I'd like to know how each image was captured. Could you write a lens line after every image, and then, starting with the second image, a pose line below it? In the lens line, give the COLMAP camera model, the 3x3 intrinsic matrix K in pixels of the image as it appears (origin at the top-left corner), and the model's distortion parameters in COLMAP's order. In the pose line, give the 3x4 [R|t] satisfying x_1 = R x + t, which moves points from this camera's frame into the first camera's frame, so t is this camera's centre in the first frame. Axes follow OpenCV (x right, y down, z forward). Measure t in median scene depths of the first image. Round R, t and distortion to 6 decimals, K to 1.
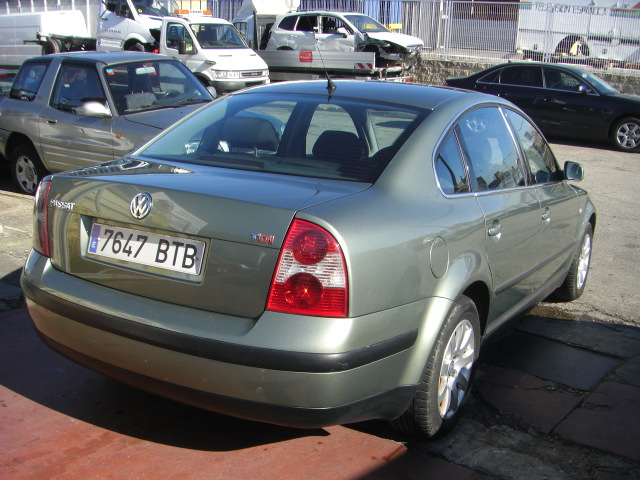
lens RADIAL K [[720.2, 0, 320.4], [0, 720.2, 317.0], [0, 0, 1]] dist [-0.190411, 0.109955]
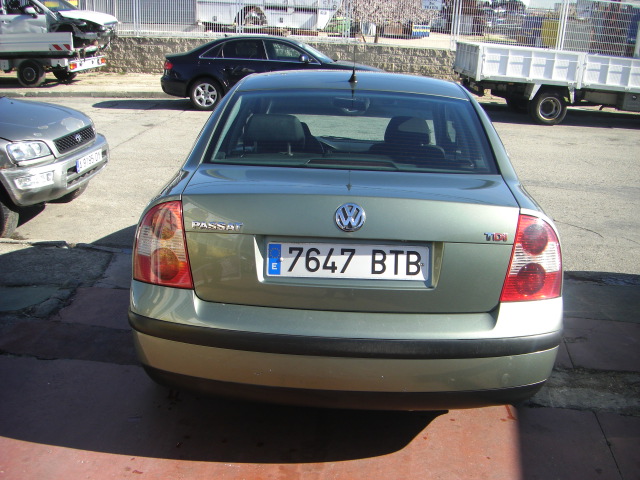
lens RADIAL K [[720.2, 0, 320.4], [0, 720.2, 317.0], [0, 0, 1]] dist [-0.190411, 0.109955]
pose [[0.878343, -0.179778, 0.442938, -0.146409], [0.162554, 0.983697, 0.076915, -0.021161], [-0.449545, 0.004444, 0.893247, 0.032205]]
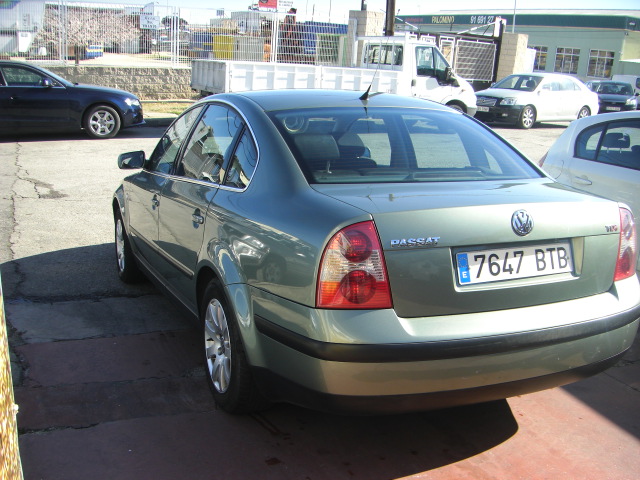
lens RADIAL K [[720.2, 0, 320.4], [0, 720.2, 317.0], [0, 0, 1]] dist [-0.190411, 0.109955]
pose [[0.575164, -0.283923, 0.767186, -0.254051], [0.269641, 0.951225, 0.149882, -0.052329], [-0.772321, 0.120658, 0.623668, 0.117486]]
